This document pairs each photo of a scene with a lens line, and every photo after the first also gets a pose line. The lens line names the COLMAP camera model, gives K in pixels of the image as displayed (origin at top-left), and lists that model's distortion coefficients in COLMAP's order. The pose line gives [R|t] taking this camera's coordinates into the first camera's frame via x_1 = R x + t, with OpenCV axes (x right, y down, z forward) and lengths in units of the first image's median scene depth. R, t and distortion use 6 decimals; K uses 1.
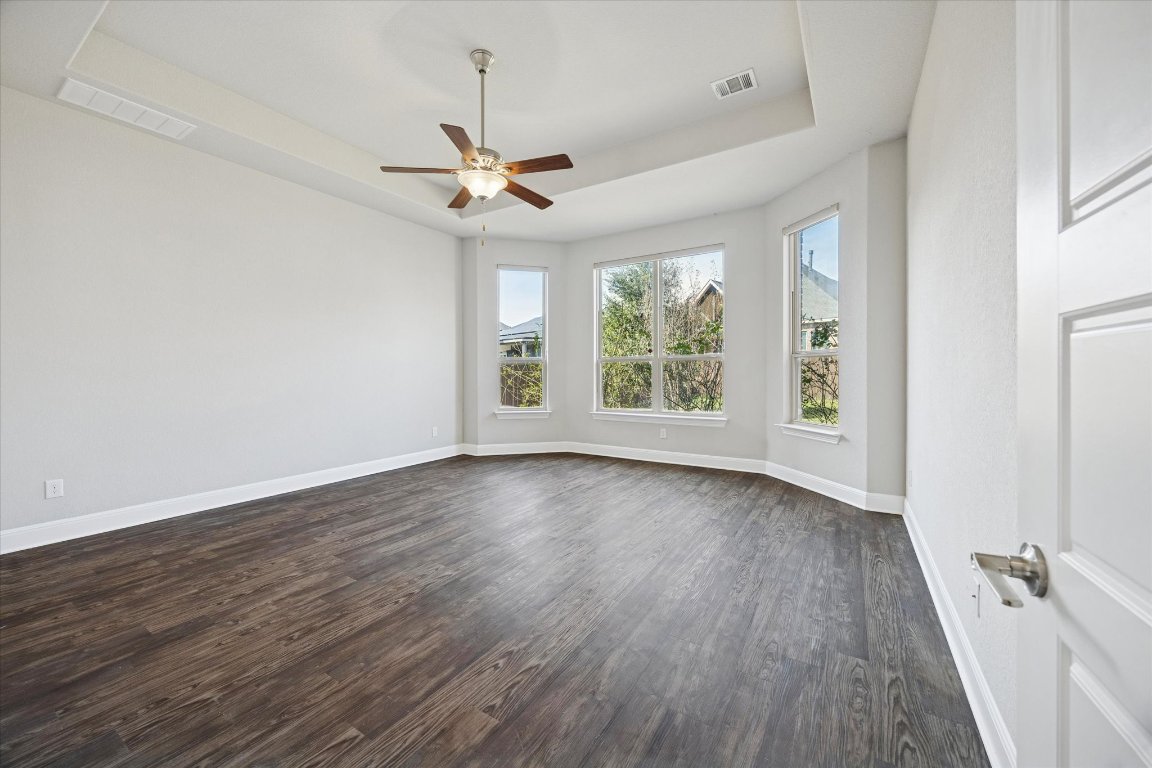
lens RADIAL K [[438.0, 0, 572.0], [0, 438.0, 373.3], [0, 0, 1]] dist [-0.002726, -0.000075]
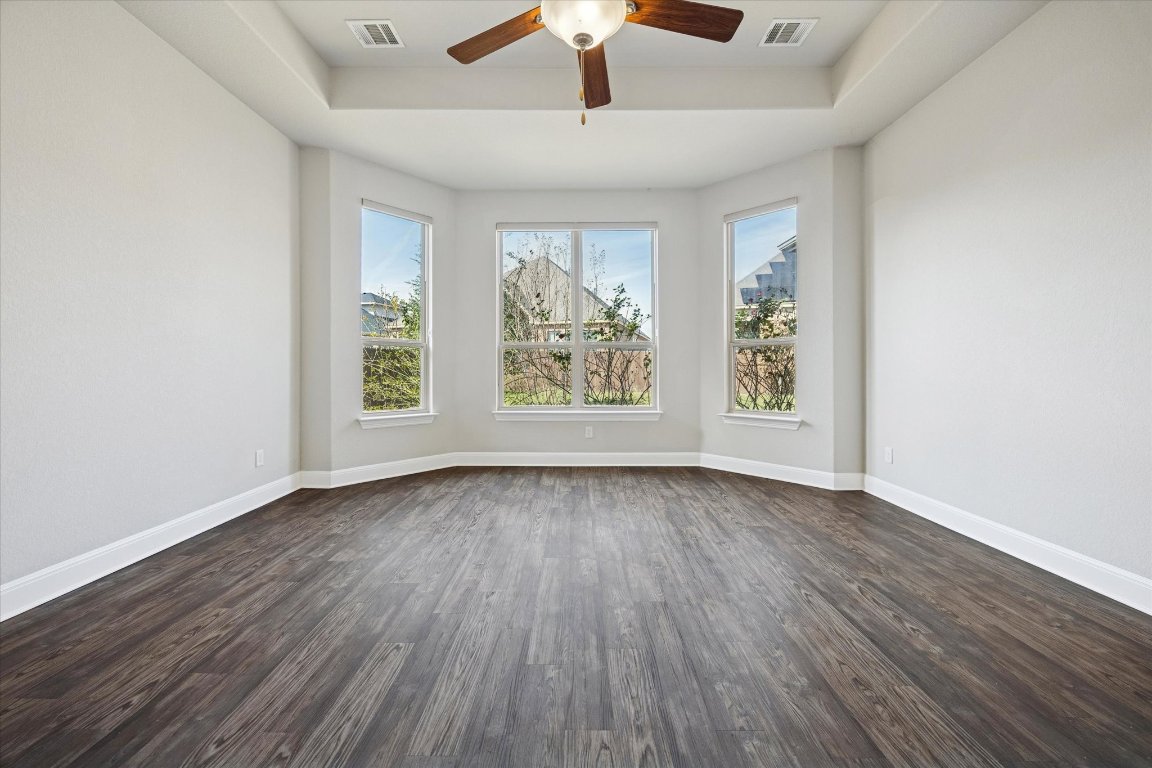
lens RADIAL K [[438.0, 0, 572.0], [0, 438.0, 373.3], [0, 0, 1]] dist [-0.002726, -0.000075]
pose [[0.848085, -0.001763, 0.529857, -0.410667], [-0.001815, 0.999979, 0.006233, 0.023370], [-0.529857, -0.006248, 0.848064, 0.423847]]
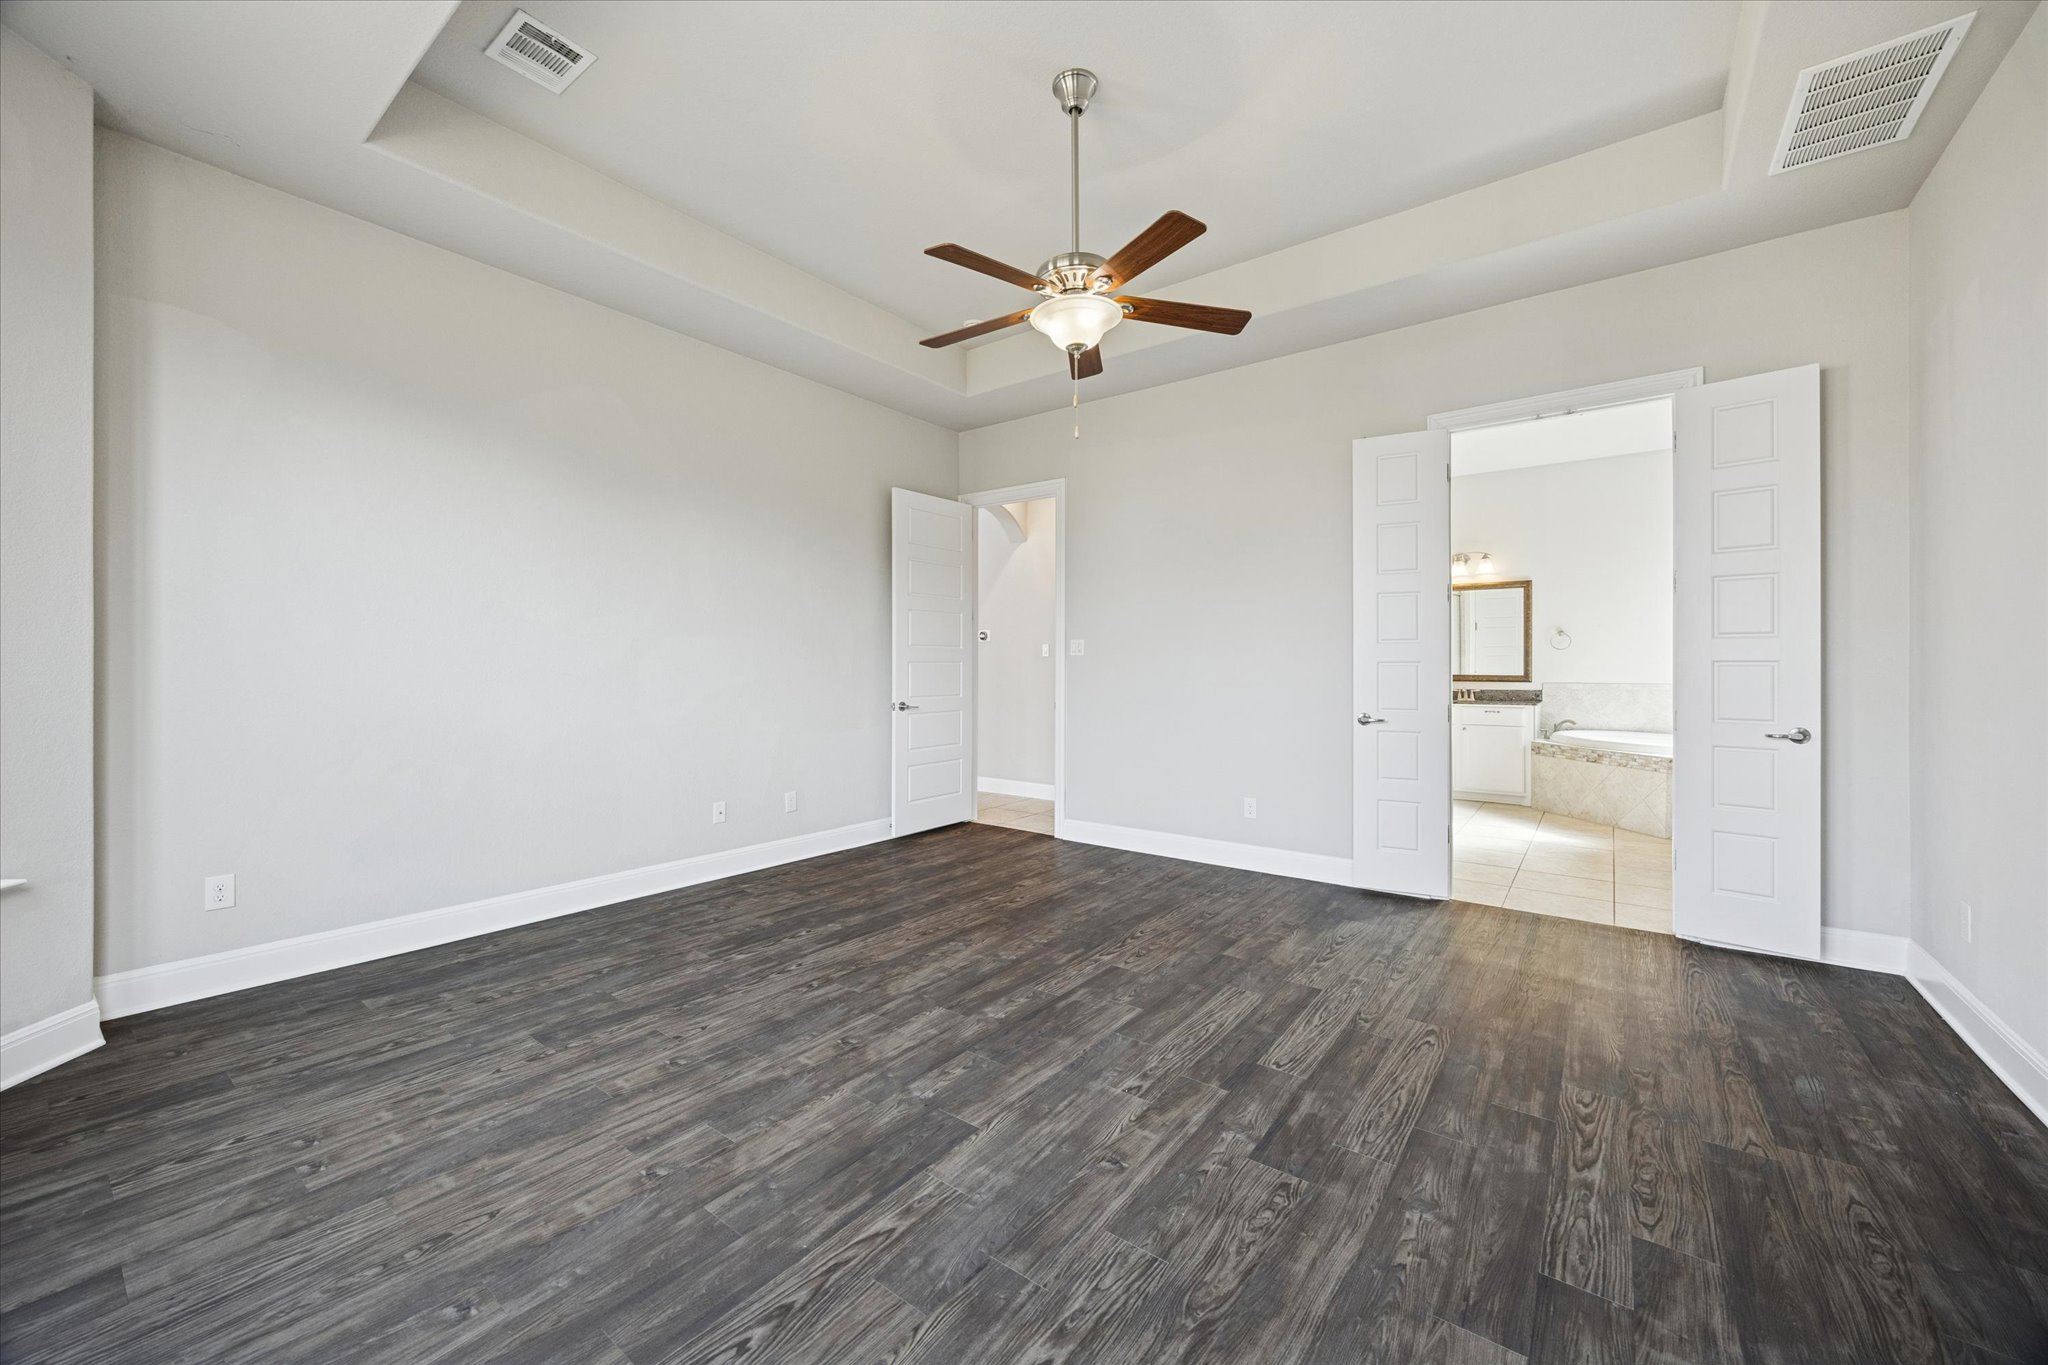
lens RADIAL K [[778.7, 0, 1017.0], [0, 778.7, 663.5], [0, 0, 1]] dist [-0.002726, -0.000075]
pose [[-0.996025, 0.001038, 0.089065, -0.171017], [0.001351, 0.999993, 0.003463, -0.018670], [-0.089060, 0.003569, -0.996020, 1.542008]]
